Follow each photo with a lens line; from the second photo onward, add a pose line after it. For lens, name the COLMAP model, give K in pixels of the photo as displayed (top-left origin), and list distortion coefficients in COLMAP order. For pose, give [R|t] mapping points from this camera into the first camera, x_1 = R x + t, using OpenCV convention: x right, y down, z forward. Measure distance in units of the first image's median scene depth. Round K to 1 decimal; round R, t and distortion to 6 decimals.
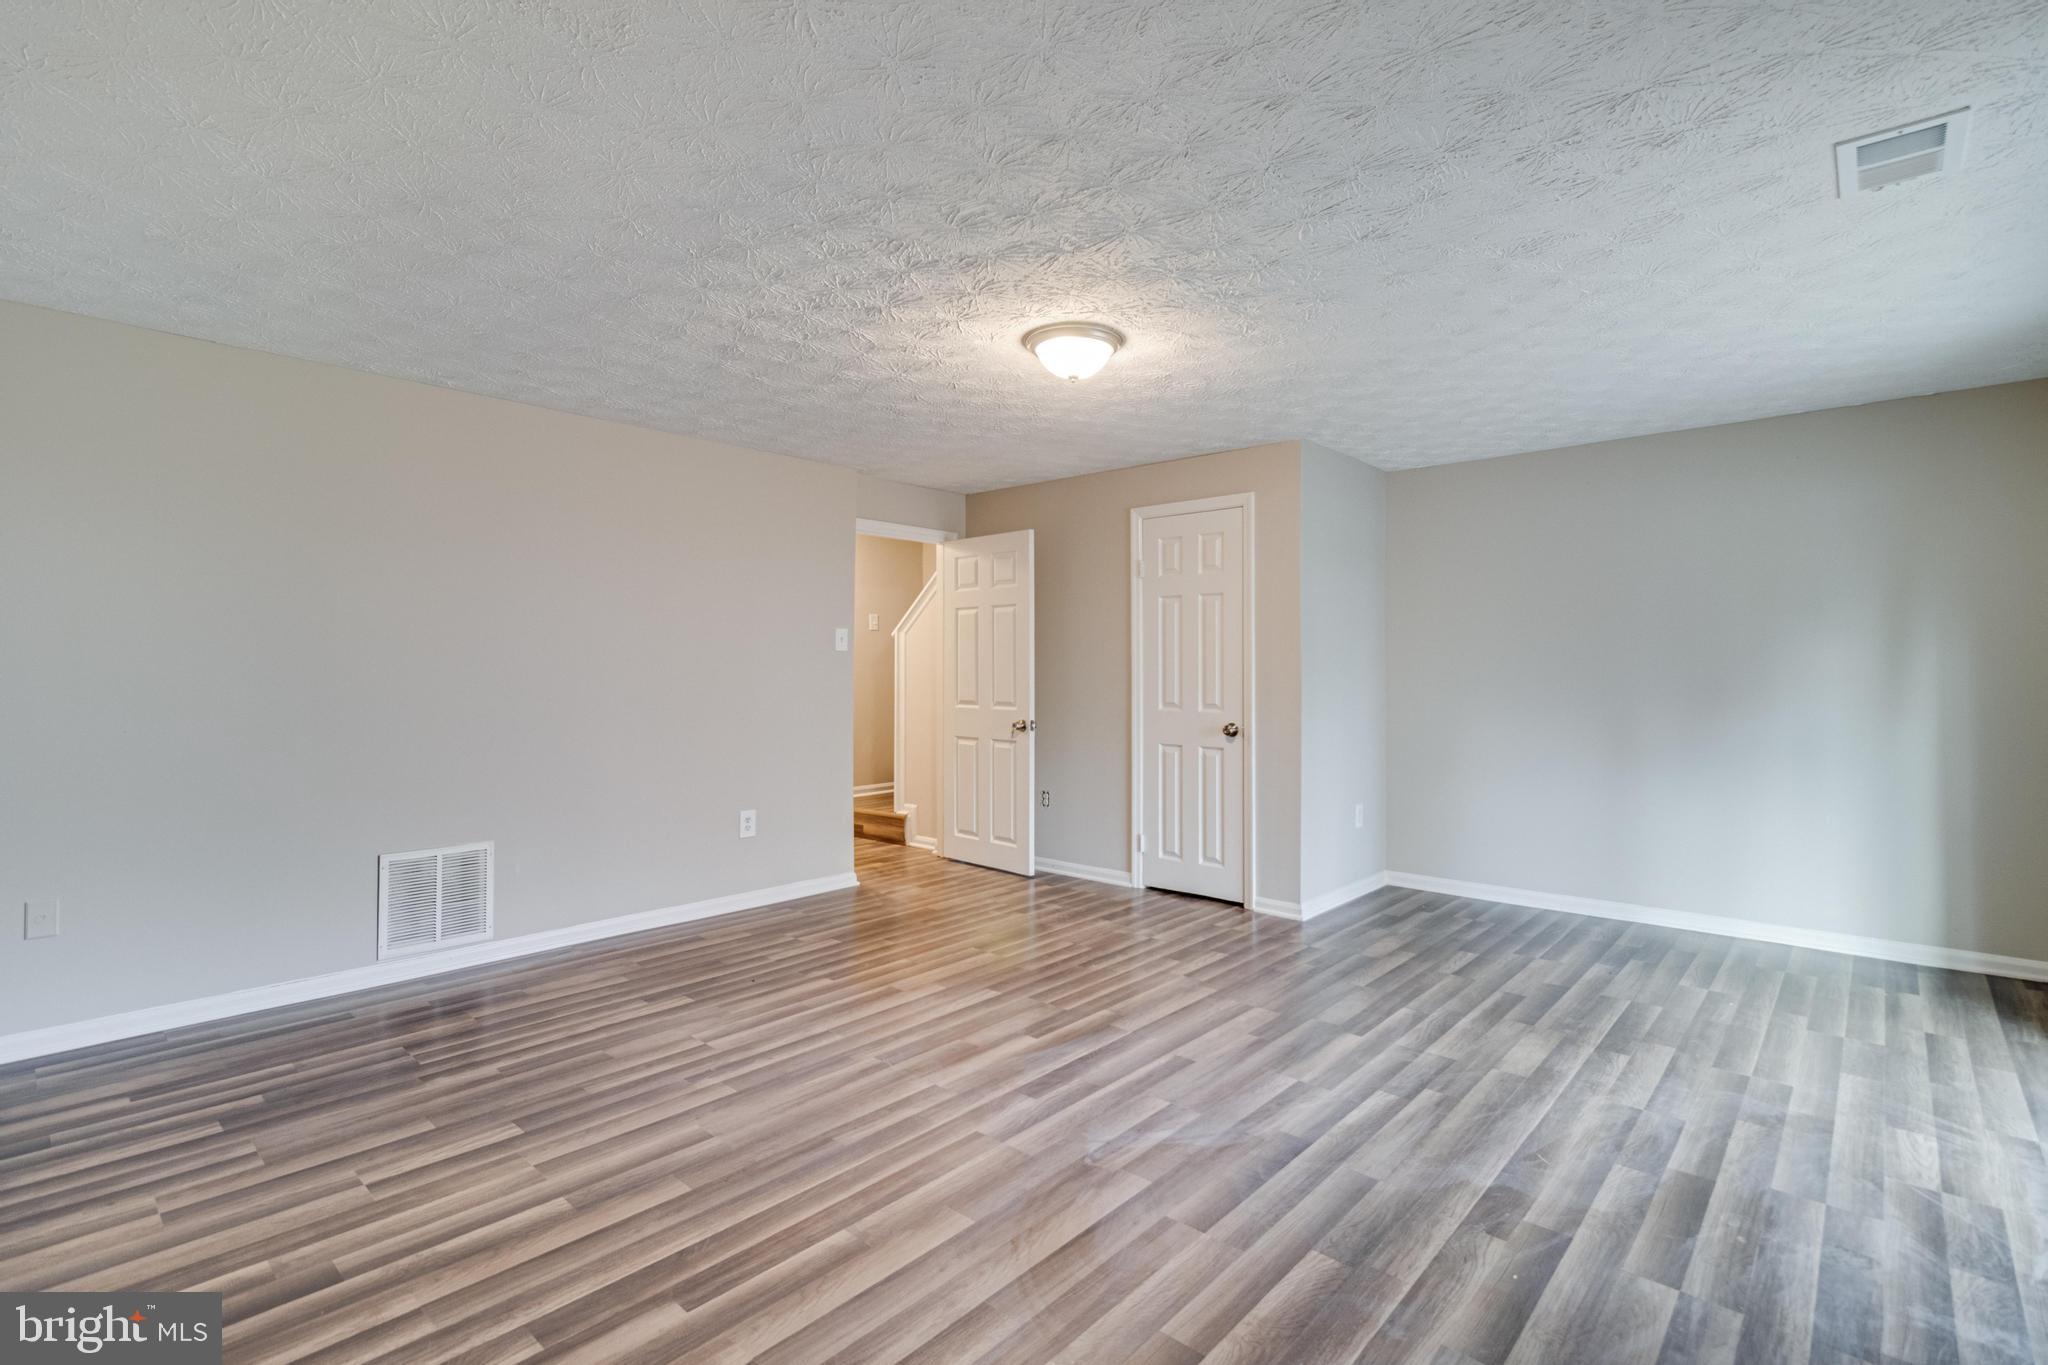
lens RADIAL K [[947.2, 0, 1025.5], [0, 947.2, 674.1], [0, 0, 1]] dist [-0.005128, 0.002037]
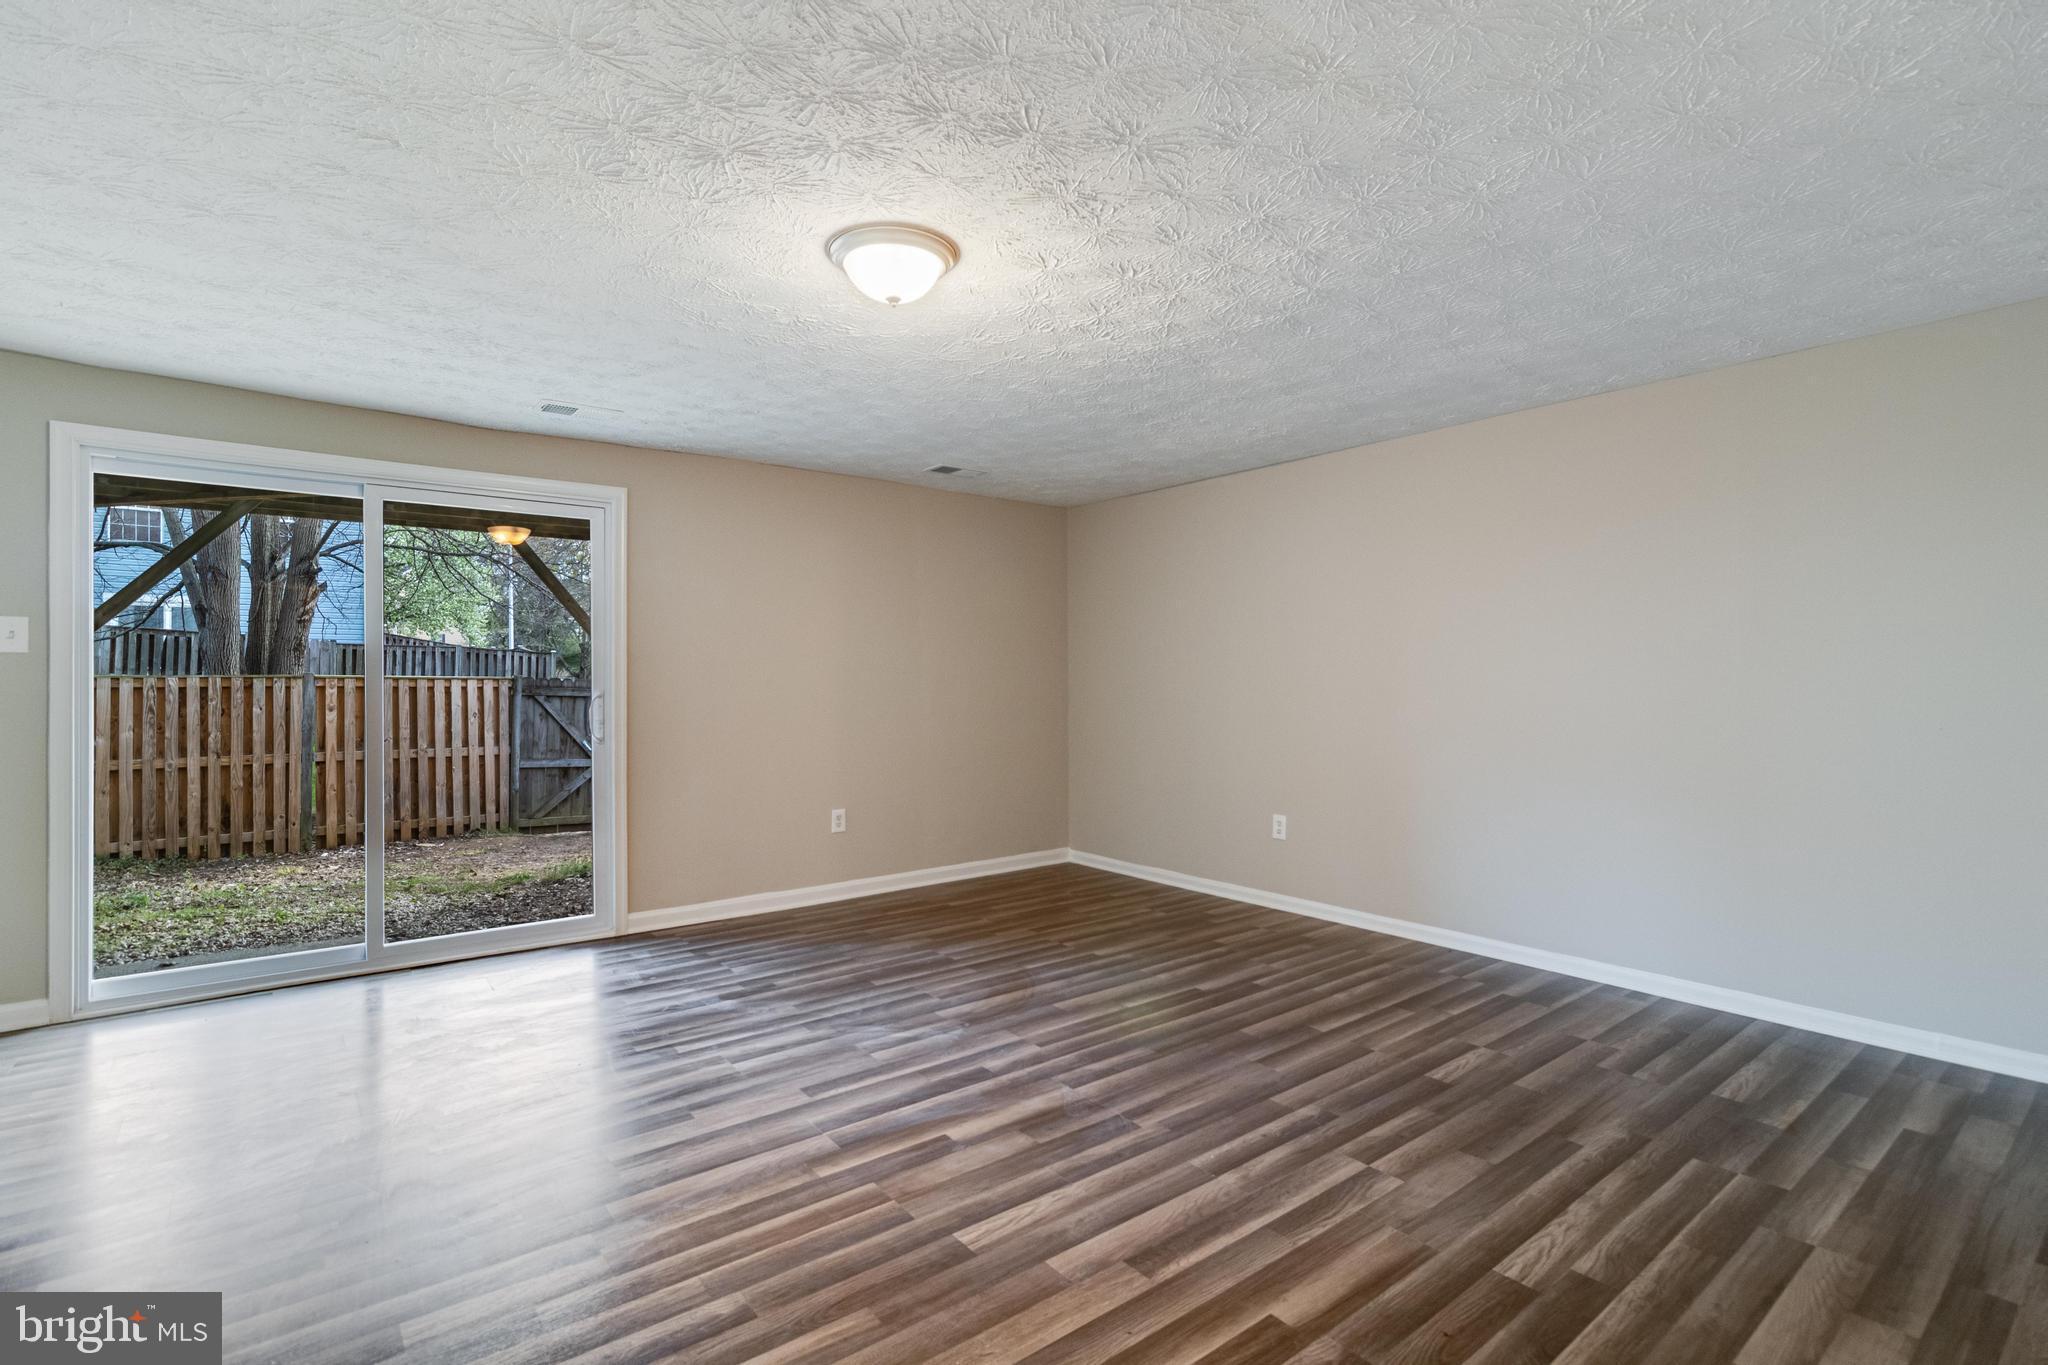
lens RADIAL K [[947.2, 0, 1021.8], [0, 947.2, 678.5], [0, 0, 1]] dist [-0.005128, 0.002037]
pose [[-0.986403, -0.001238, 0.164339, -0.207259], [-0.000306, 0.999984, 0.005699, -0.010335], [-0.164344, 0.005572, -0.986387, 1.998410]]
